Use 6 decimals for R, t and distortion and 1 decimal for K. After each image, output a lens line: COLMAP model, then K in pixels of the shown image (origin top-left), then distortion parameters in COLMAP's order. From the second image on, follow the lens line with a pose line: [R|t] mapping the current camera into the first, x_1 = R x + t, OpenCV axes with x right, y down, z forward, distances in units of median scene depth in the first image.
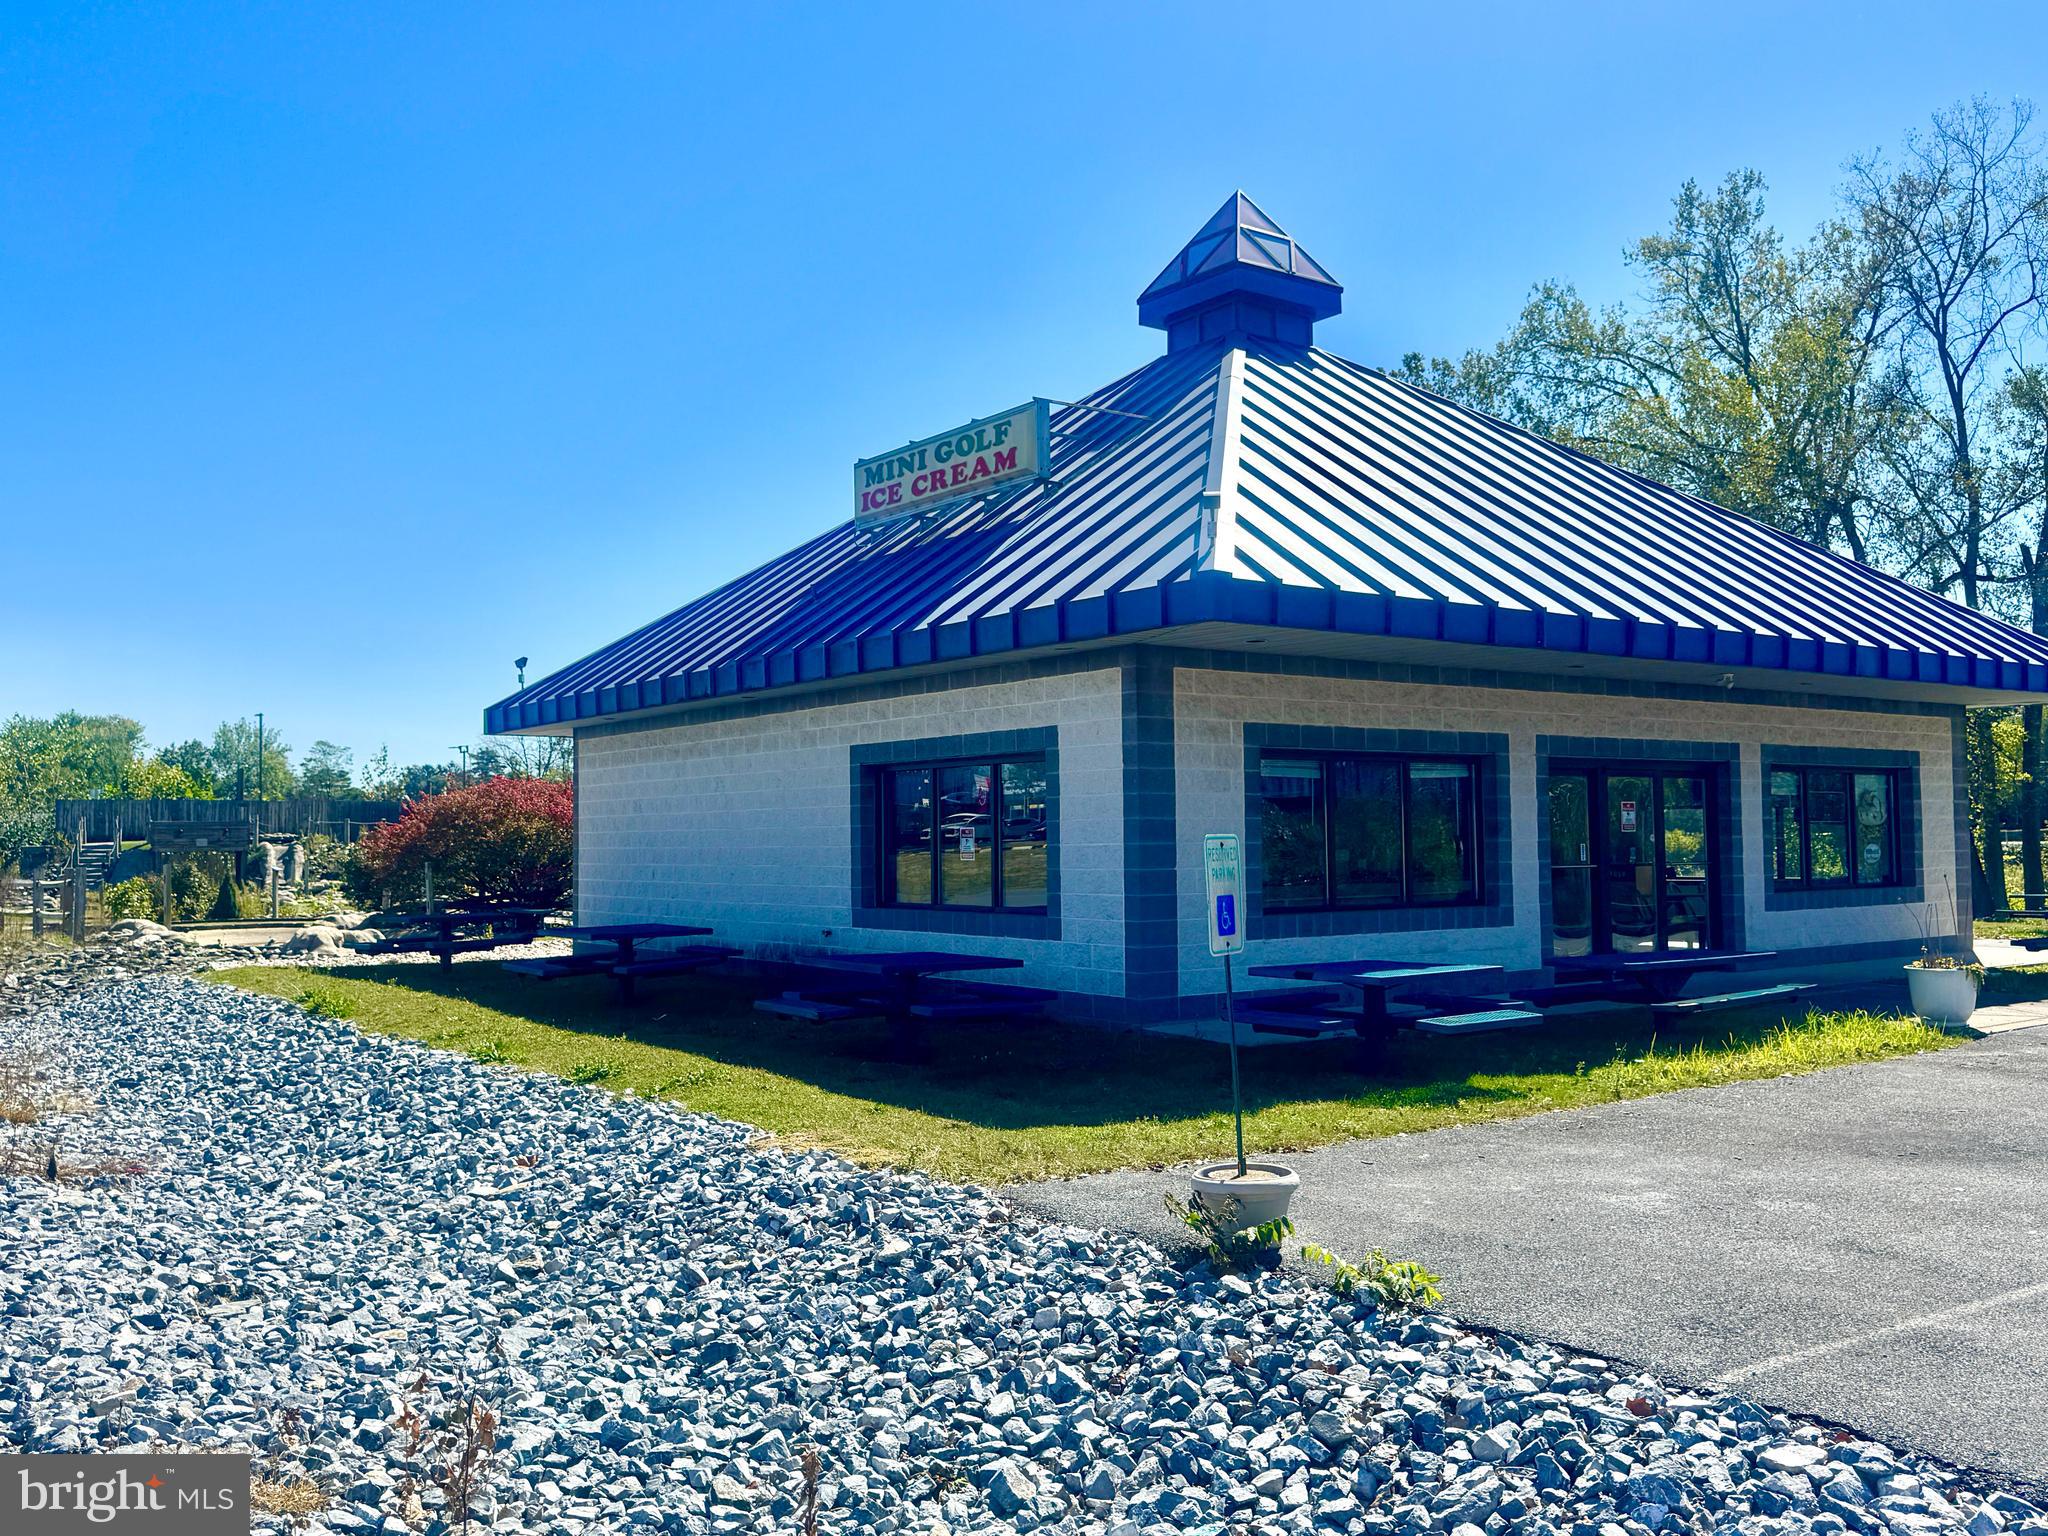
lens RADIAL K [[1754.6, 0, 1024.0], [0, 1754.6, 768.0], [0, 0, 1]] dist [0.007730, 0.002621]
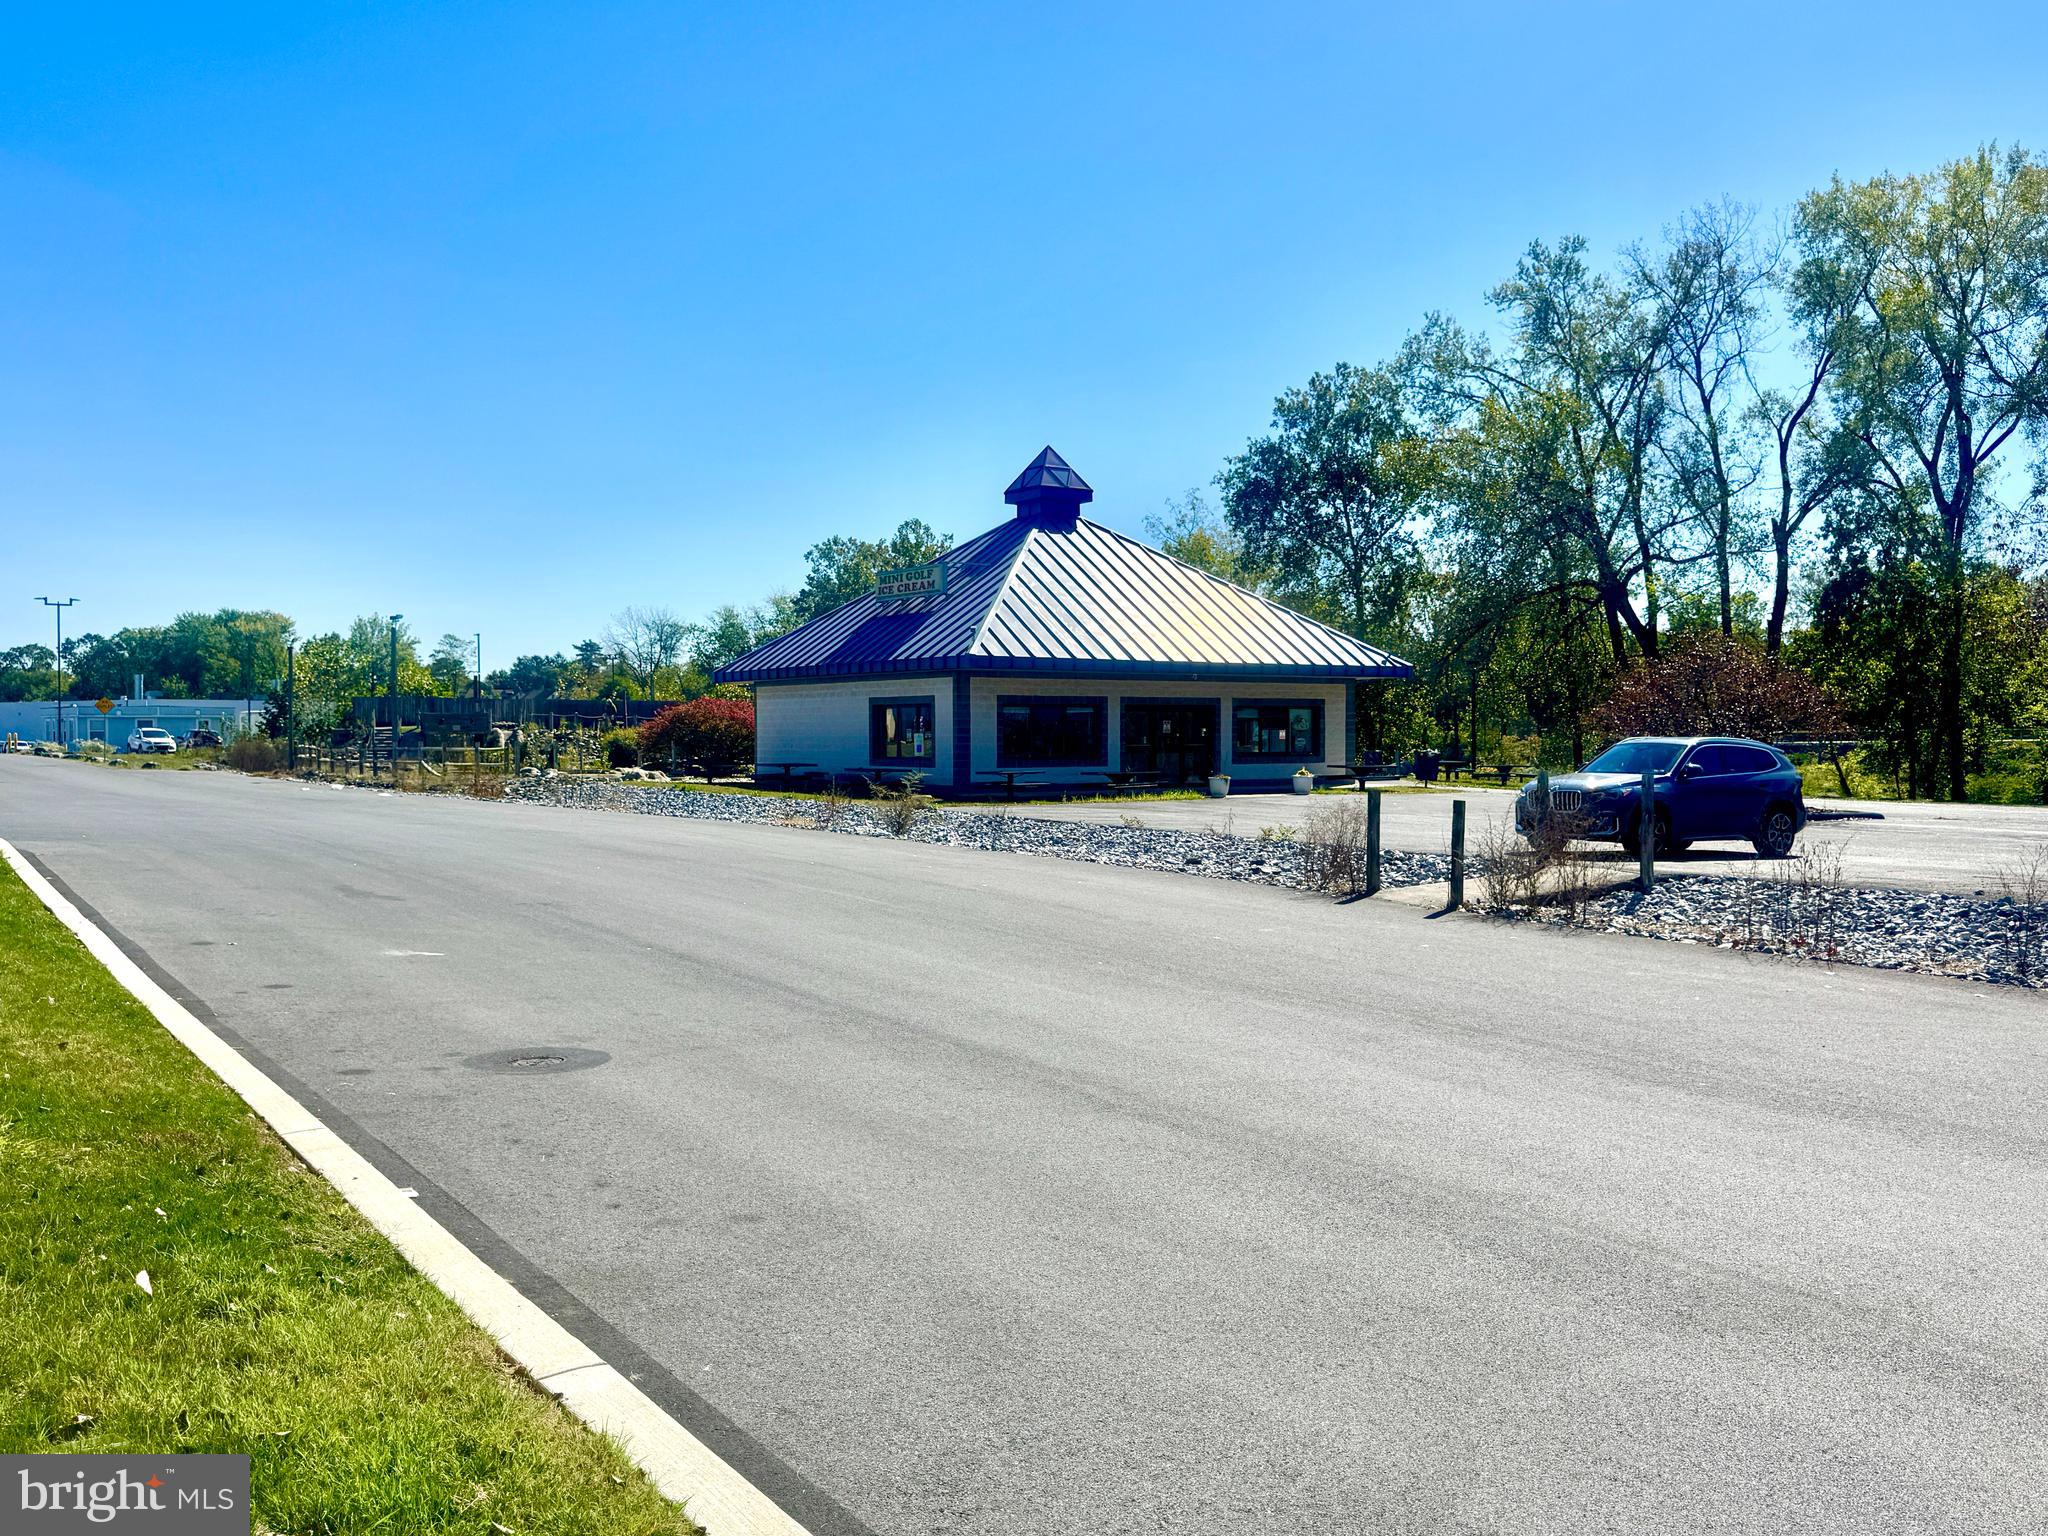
lens RADIAL K [[1754.6, 0, 1024.0], [0, 1754.6, 768.0], [0, 0, 1]] dist [0.007730, 0.002621]
pose [[0.998873, 0.010816, -0.046215, 0.207902], [-0.007891, 0.997982, 0.063003, -0.060010], [0.046803, -0.062567, 0.996943, -1.316244]]
